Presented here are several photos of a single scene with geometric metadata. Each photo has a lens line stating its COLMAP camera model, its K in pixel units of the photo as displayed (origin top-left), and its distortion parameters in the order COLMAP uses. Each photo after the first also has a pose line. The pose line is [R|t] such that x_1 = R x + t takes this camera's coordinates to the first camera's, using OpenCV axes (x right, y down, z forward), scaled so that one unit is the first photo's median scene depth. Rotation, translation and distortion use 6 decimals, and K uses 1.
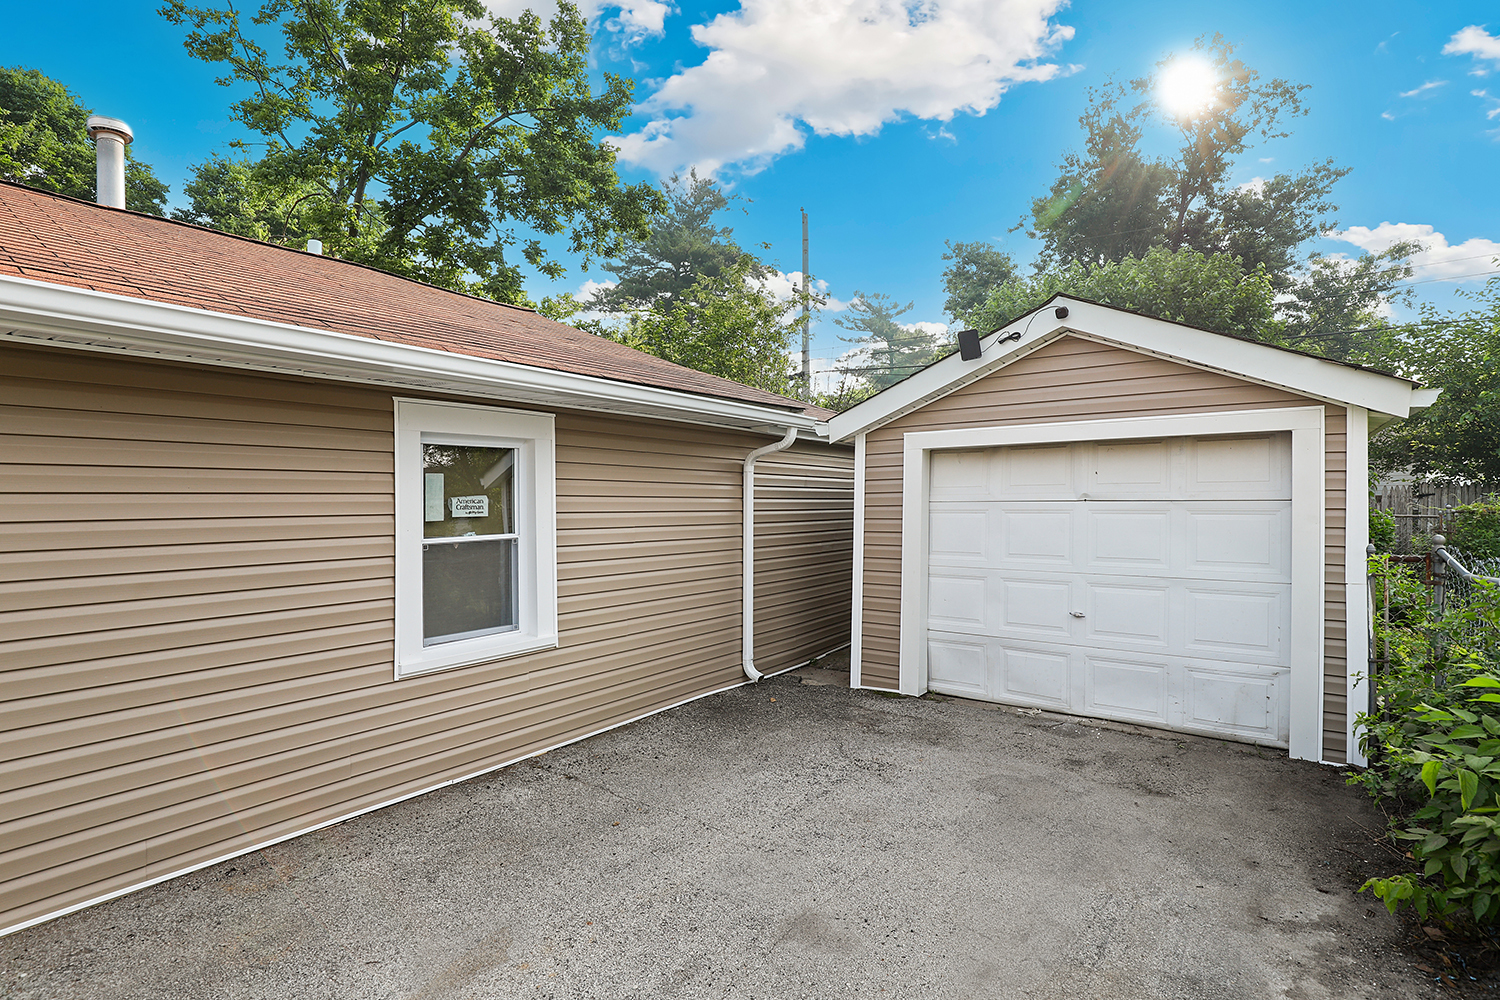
lens RADIAL K [[687.0, 0, 744.1], [0, 687.0, 509.5], [0, 0, 1]] dist [-0.005303, -0.000246]
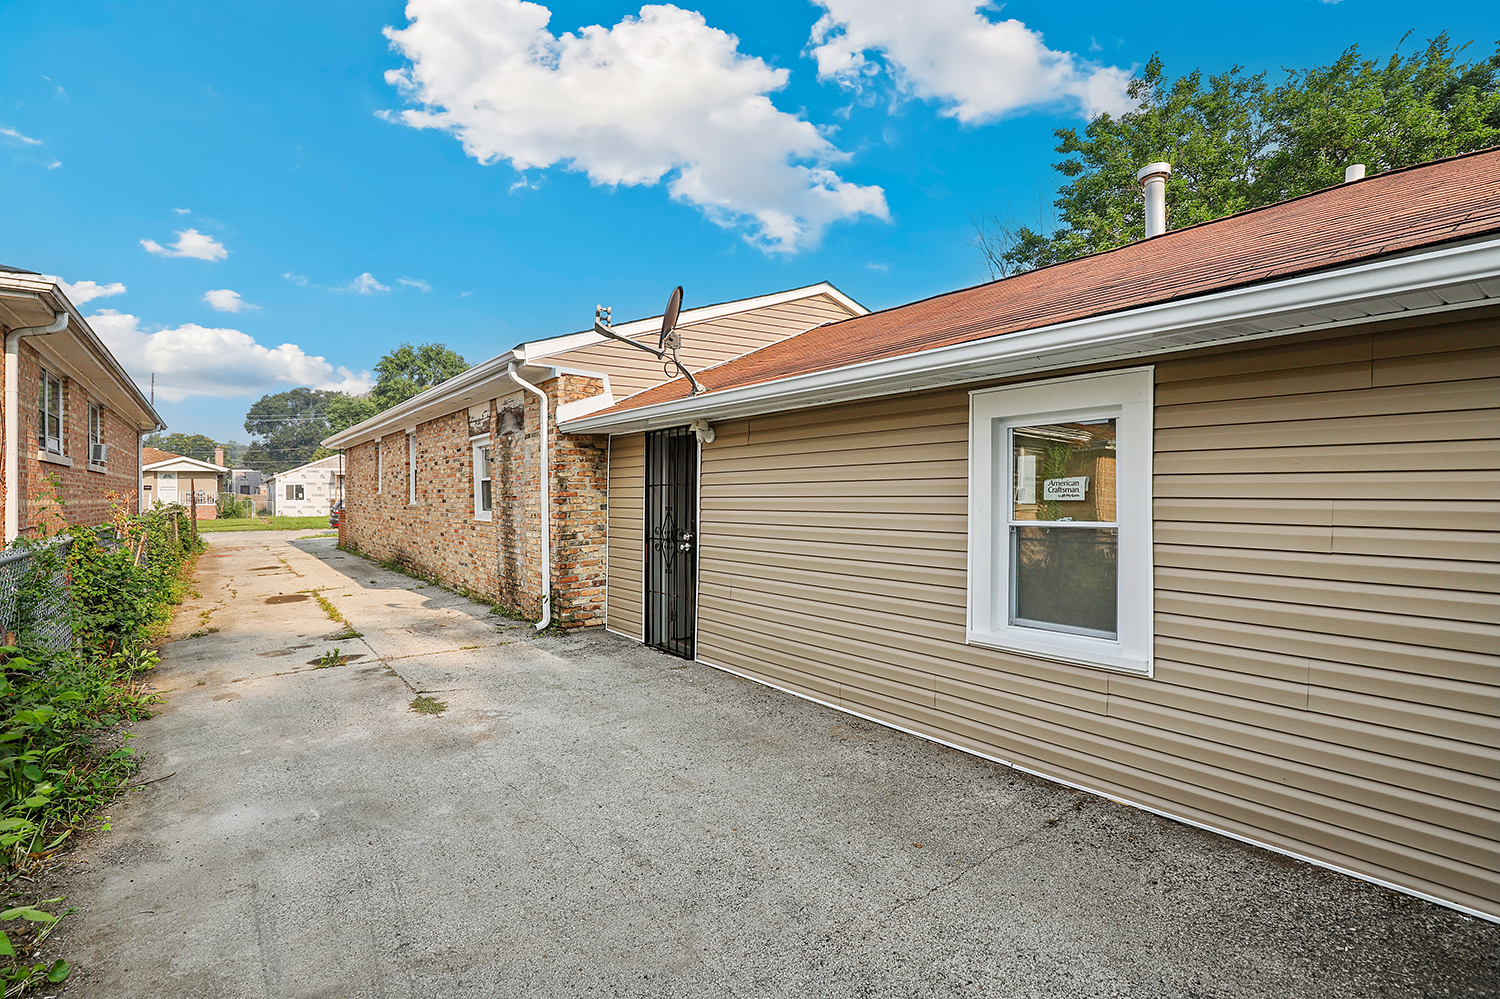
lens RADIAL K [[687.0, 0, 743.6], [0, 687.0, 489.9], [0, 0, 1]] dist [-0.005303, -0.000246]
pose [[-0.225108, 0.006682, -0.974311, 0.618551], [-0.000878, 0.999975, 0.007060, -0.009833], [0.974333, 0.002445, -0.225097, 0.825420]]
